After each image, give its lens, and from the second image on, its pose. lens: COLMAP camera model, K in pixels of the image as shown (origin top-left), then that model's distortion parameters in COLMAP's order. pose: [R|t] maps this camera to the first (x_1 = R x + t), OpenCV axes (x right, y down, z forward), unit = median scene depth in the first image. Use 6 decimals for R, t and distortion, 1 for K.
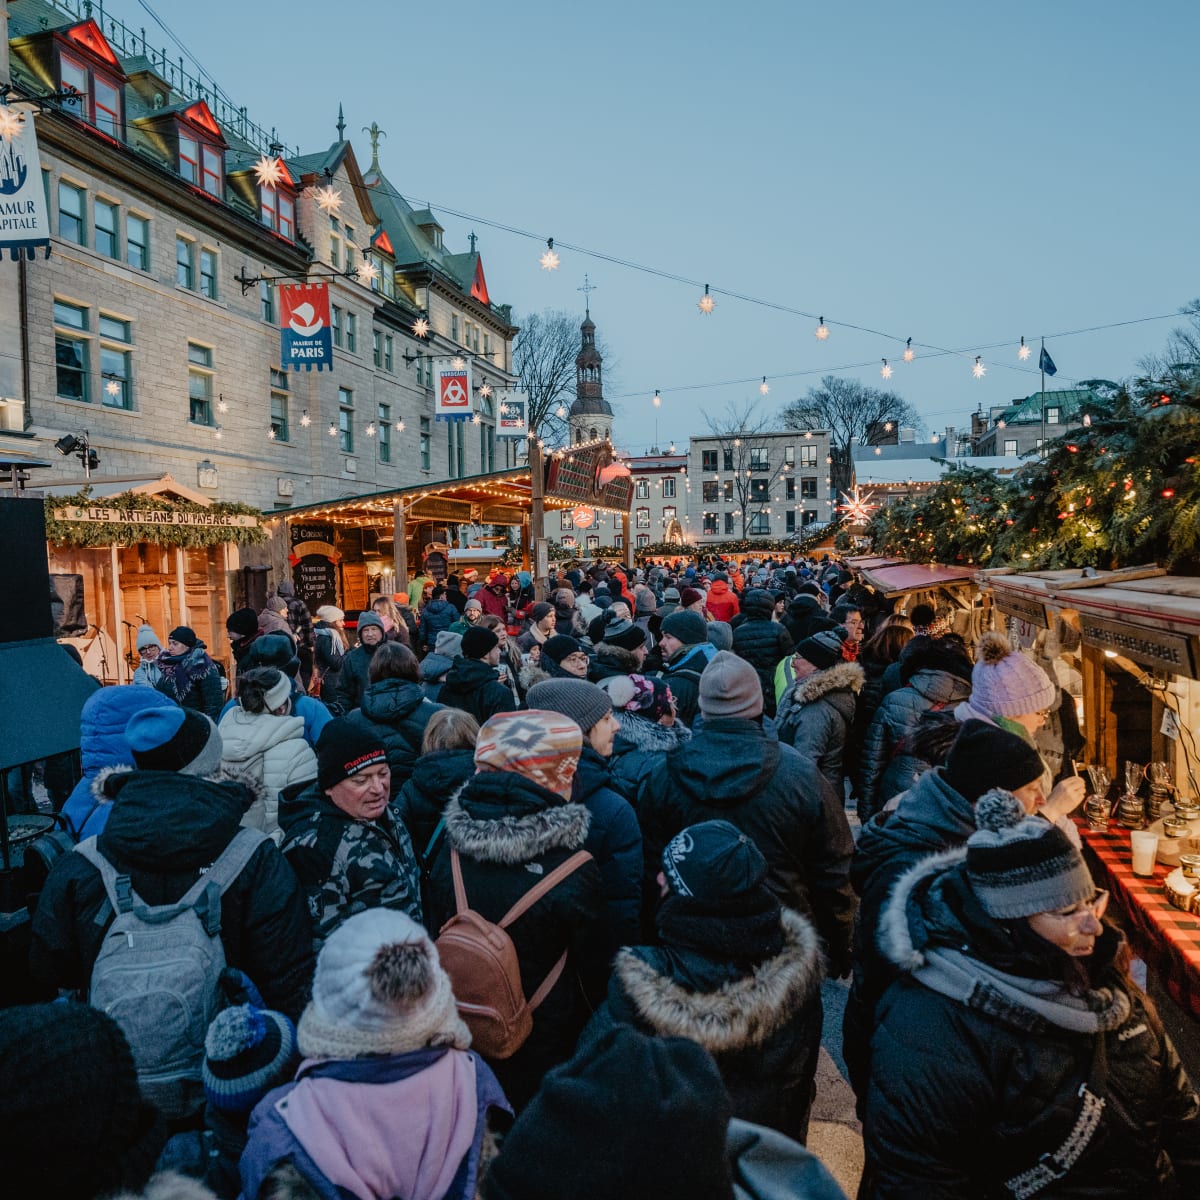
lens RADIAL K [[828.1, 0, 598.9], [0, 828.1, 611.9], [0, 0, 1]] dist [-0.059883, 0.005177]
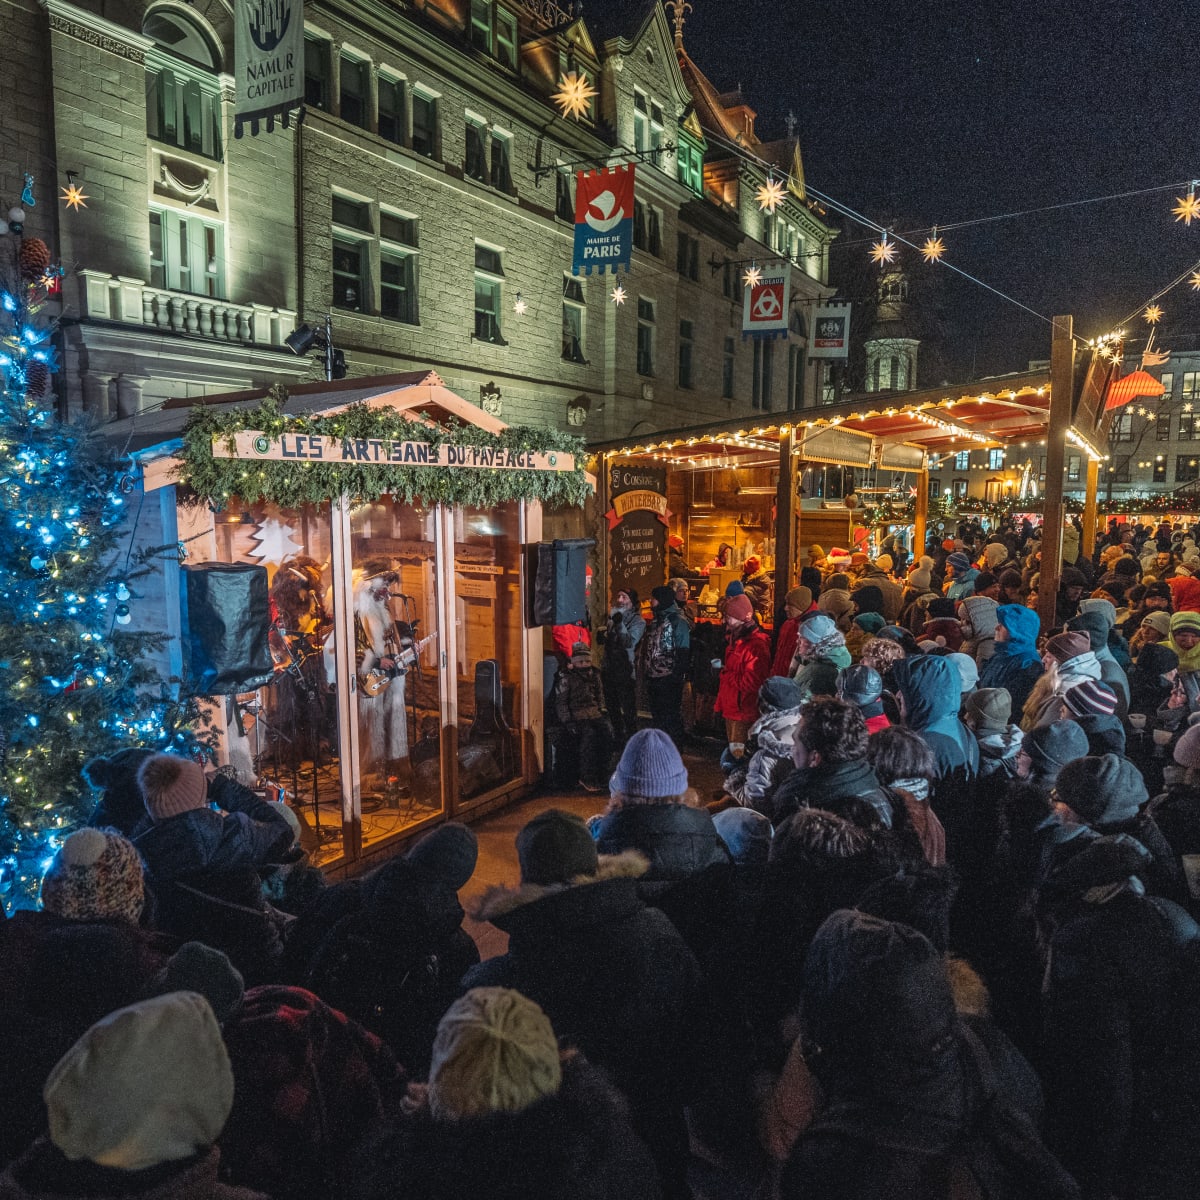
lens RADIAL K [[828.1, 0, 598.9], [0, 828.1, 611.9], [0, 0, 1]] dist [-0.059883, 0.005177]
pose [[0.951551, 0.071319, -0.299106, -0.204648], [-0.048187, 0.995298, 0.084022, -0.051182], [0.303692, -0.065538, 0.950513, 0.412680]]
